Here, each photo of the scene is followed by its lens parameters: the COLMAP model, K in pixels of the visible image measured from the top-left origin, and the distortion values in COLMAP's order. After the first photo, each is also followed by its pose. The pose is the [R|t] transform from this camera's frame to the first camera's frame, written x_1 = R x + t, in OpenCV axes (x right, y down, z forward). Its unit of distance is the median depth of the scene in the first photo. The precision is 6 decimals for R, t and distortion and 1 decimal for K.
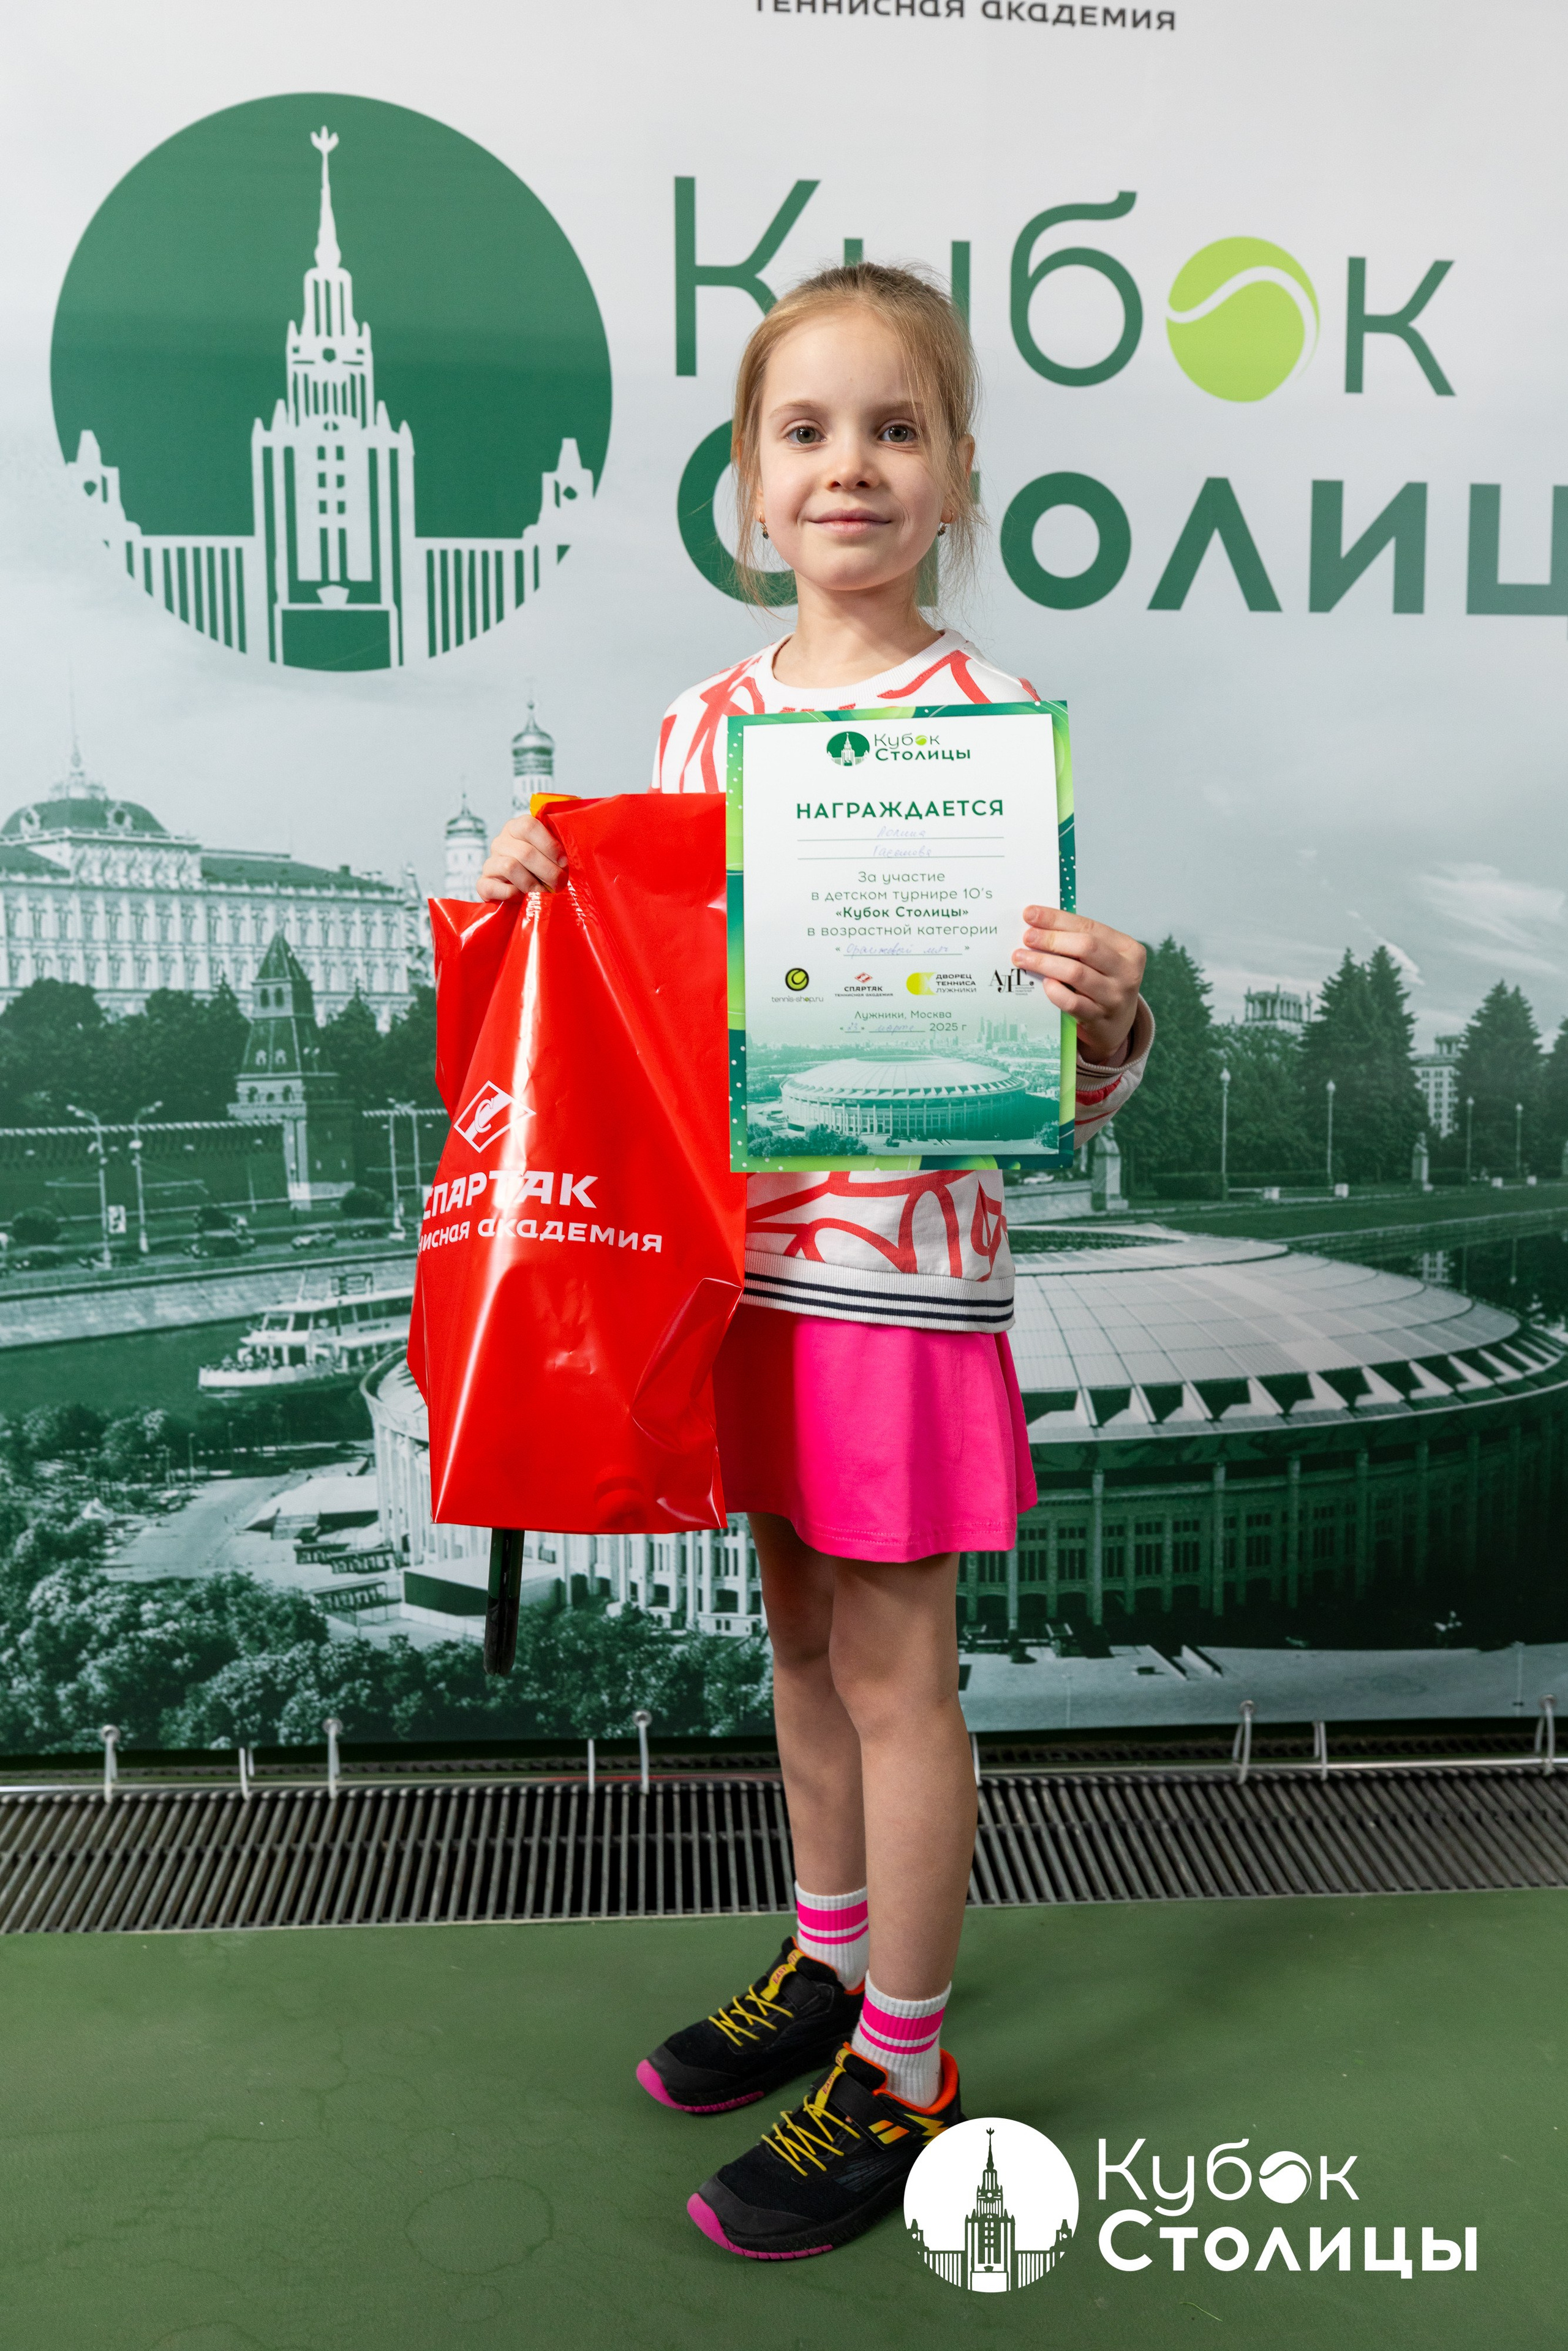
lens RADIAL K [[2233.2, 0, 780.3], [0, 2233.2, 1193.6], [0, 0, 1]] dist [0.008280, 0.000000]
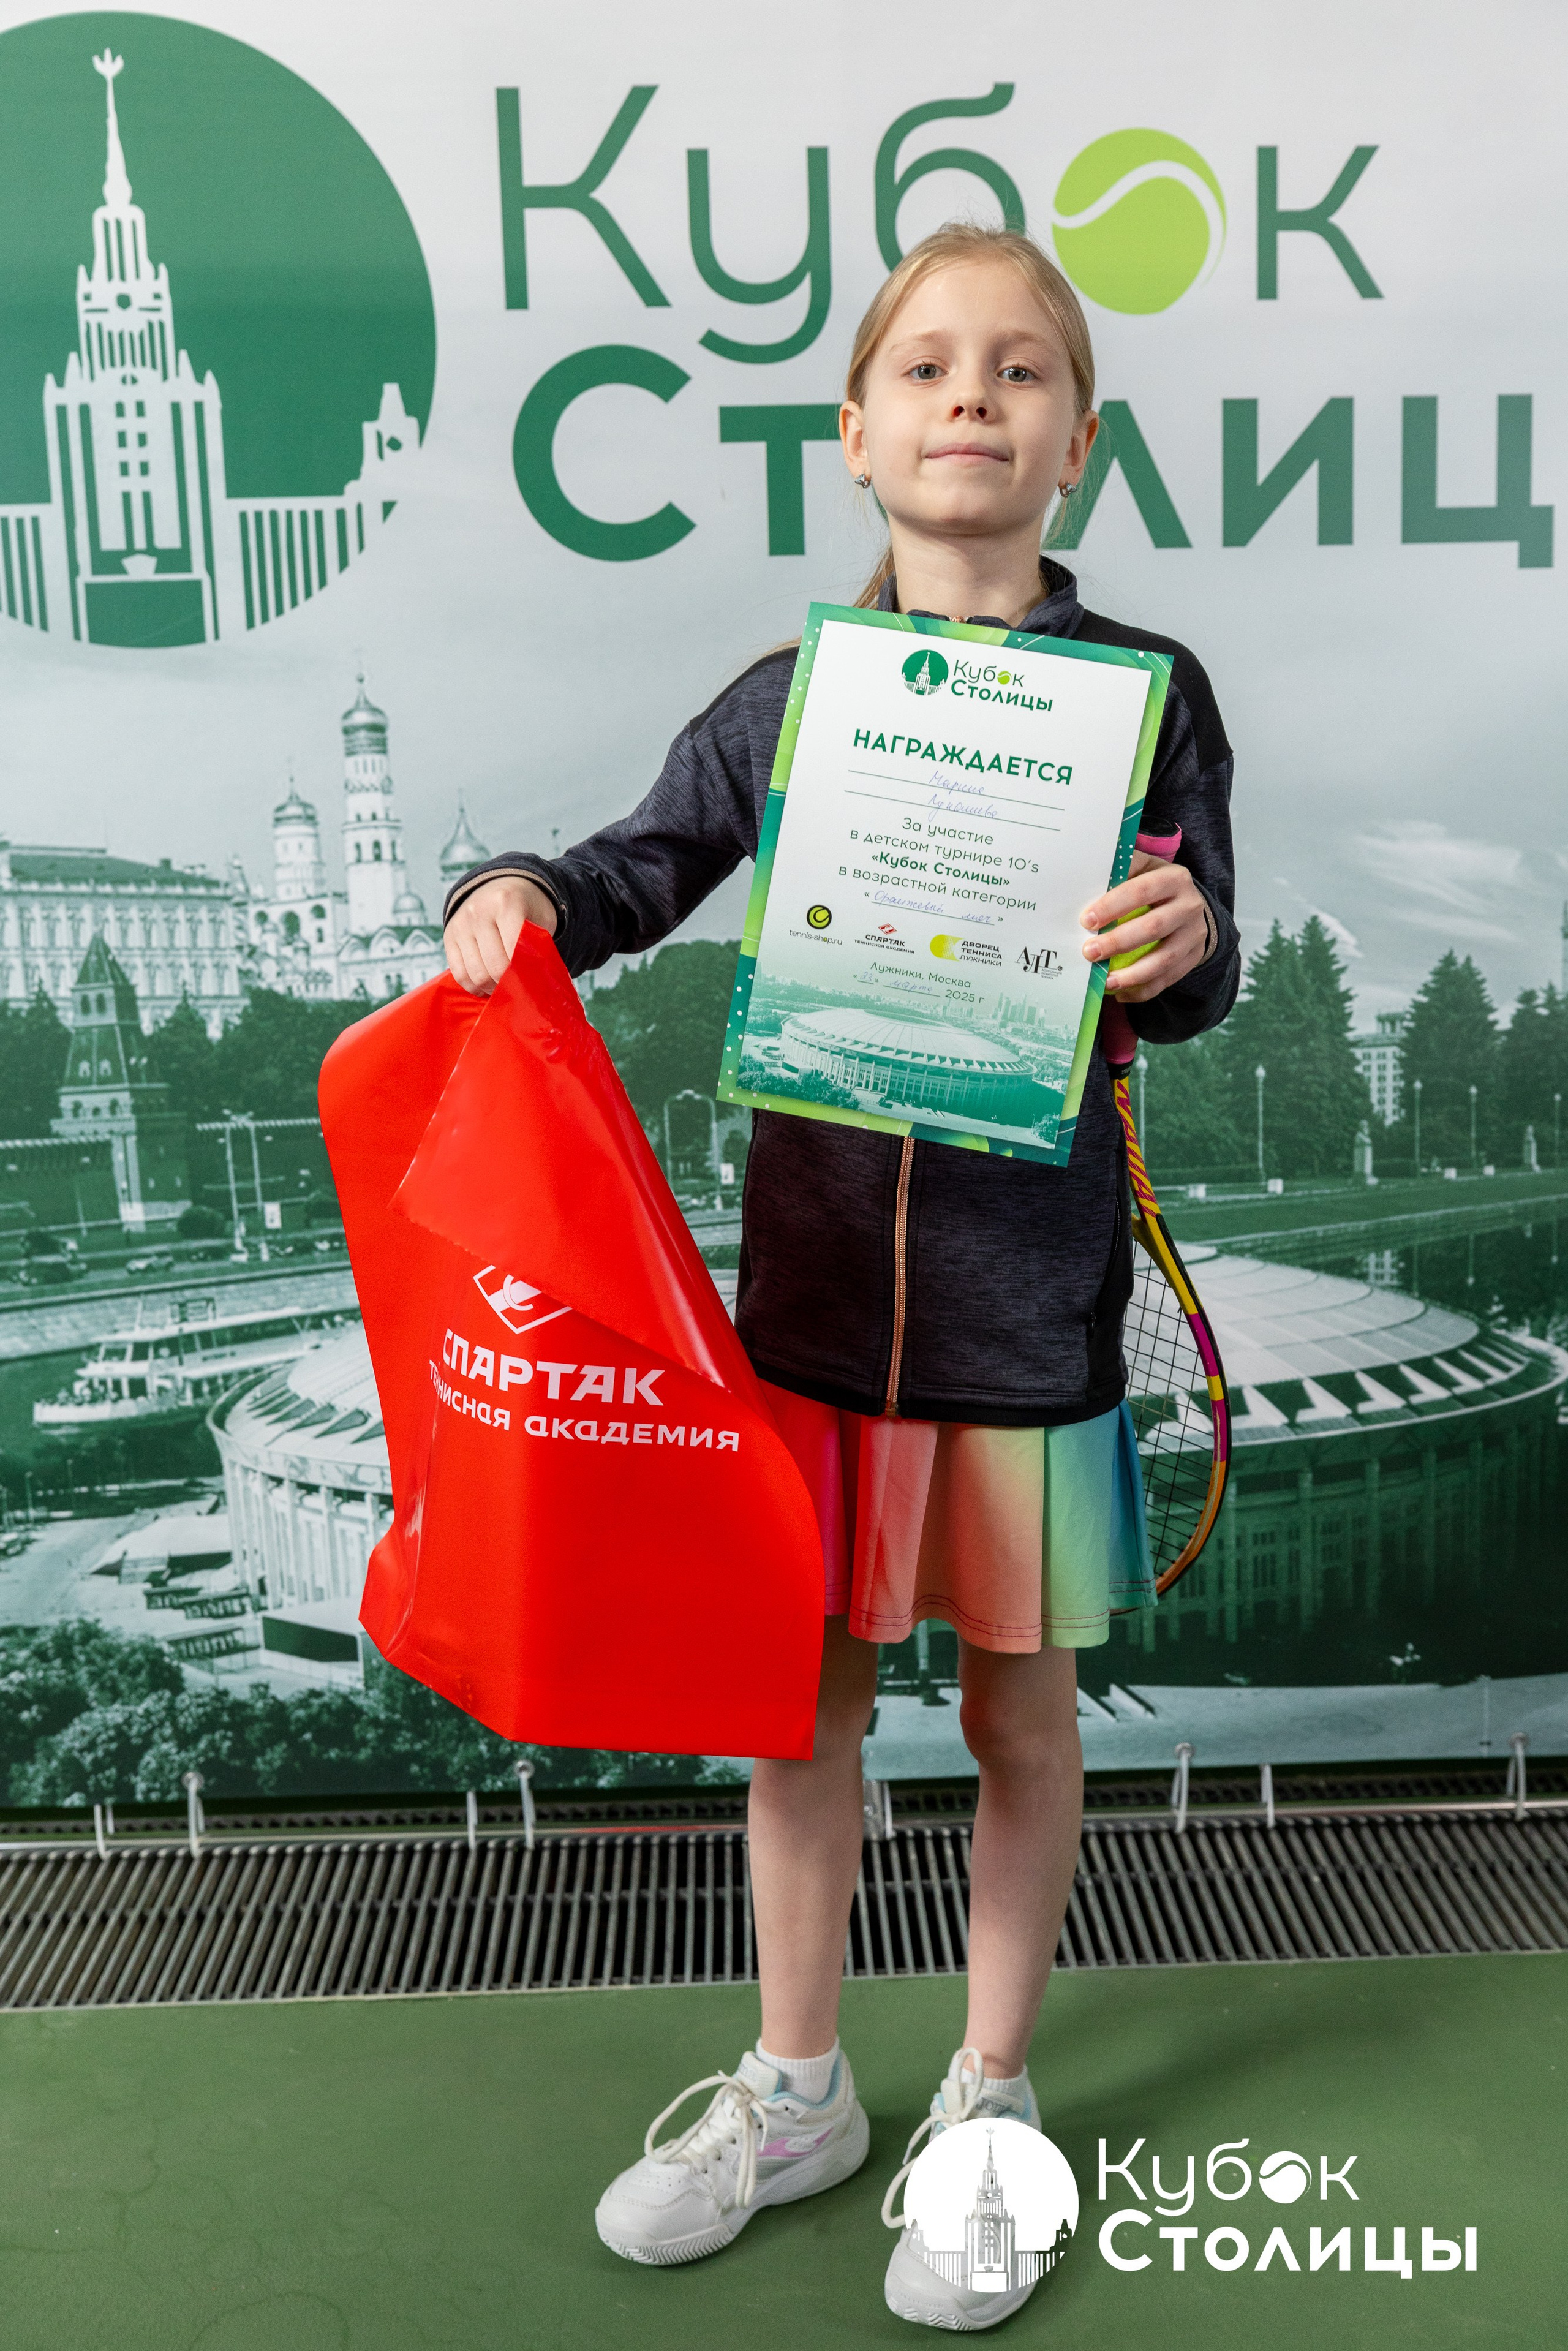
lens RADIAL K [[2390.7, 0, 769.7], [0, 2390.7, 1200.8], [0, 0, 1]] dist [0.008440, 0.000000]
pose [[0.998774, -0.018910, -0.045743, 0.093573], [0.020382, 0.999282, 0.031946, -0.031724], [0.045106, -0.032839, 0.998442, 0.021809]]
